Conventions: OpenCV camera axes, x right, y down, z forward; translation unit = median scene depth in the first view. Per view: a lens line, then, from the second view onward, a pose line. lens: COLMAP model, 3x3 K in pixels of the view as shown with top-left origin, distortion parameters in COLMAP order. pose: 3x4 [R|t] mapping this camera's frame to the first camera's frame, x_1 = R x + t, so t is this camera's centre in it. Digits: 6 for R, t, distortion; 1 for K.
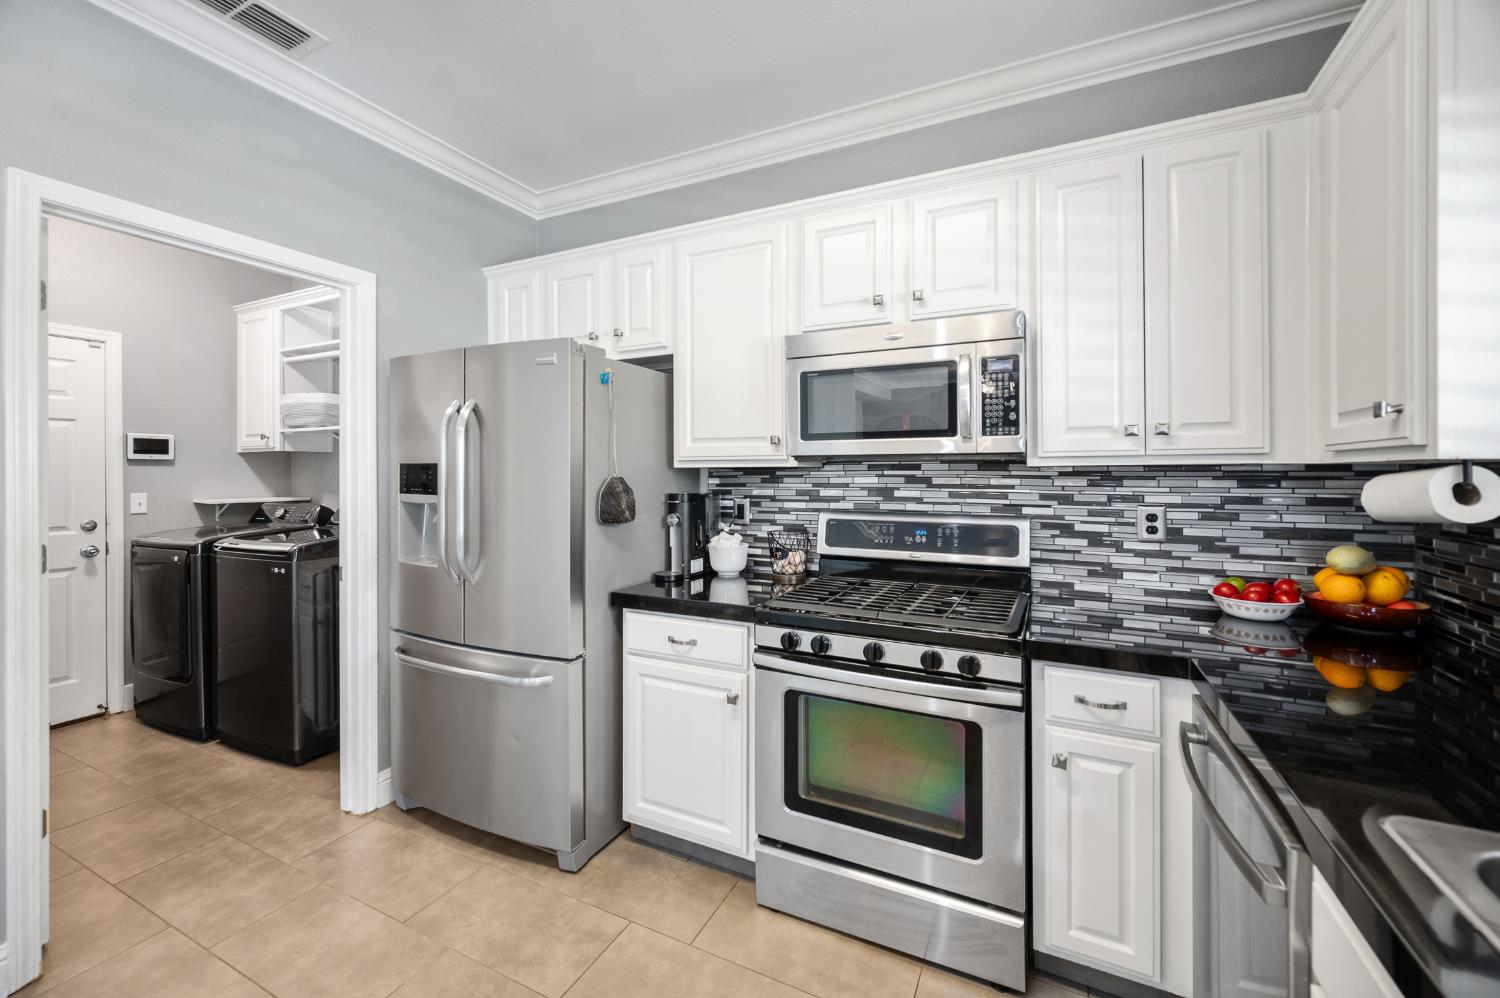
lens RADIAL K [[601.6, 0, 750.4], [0, 601.6, 473.3], [0, 0, 1]] dist [-0.000466, 0.000063]
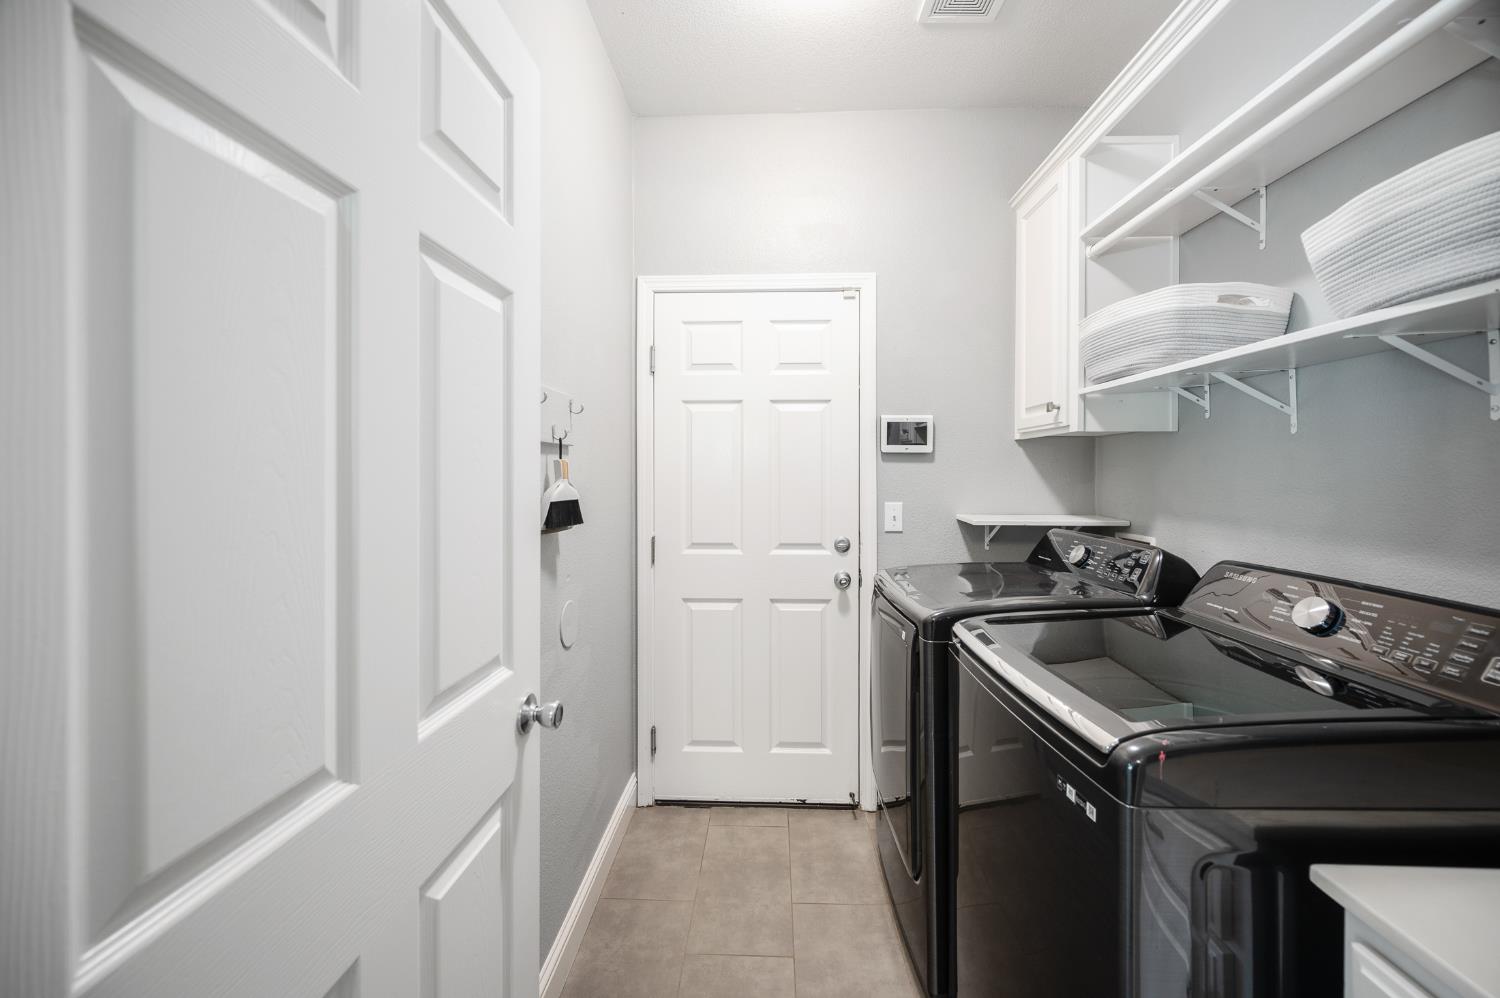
lens RADIAL K [[601.6, 0, 750.4], [0, 601.6, 473.3], [0, 0, 1]] dist [-0.000466, 0.000063]
pose [[0.402116, 0.007508, -0.915558, -0.488039], [-0.003952, 0.999971, 0.006465, -0.003947], [0.915580, 0.001019, 0.402135, 0.617790]]
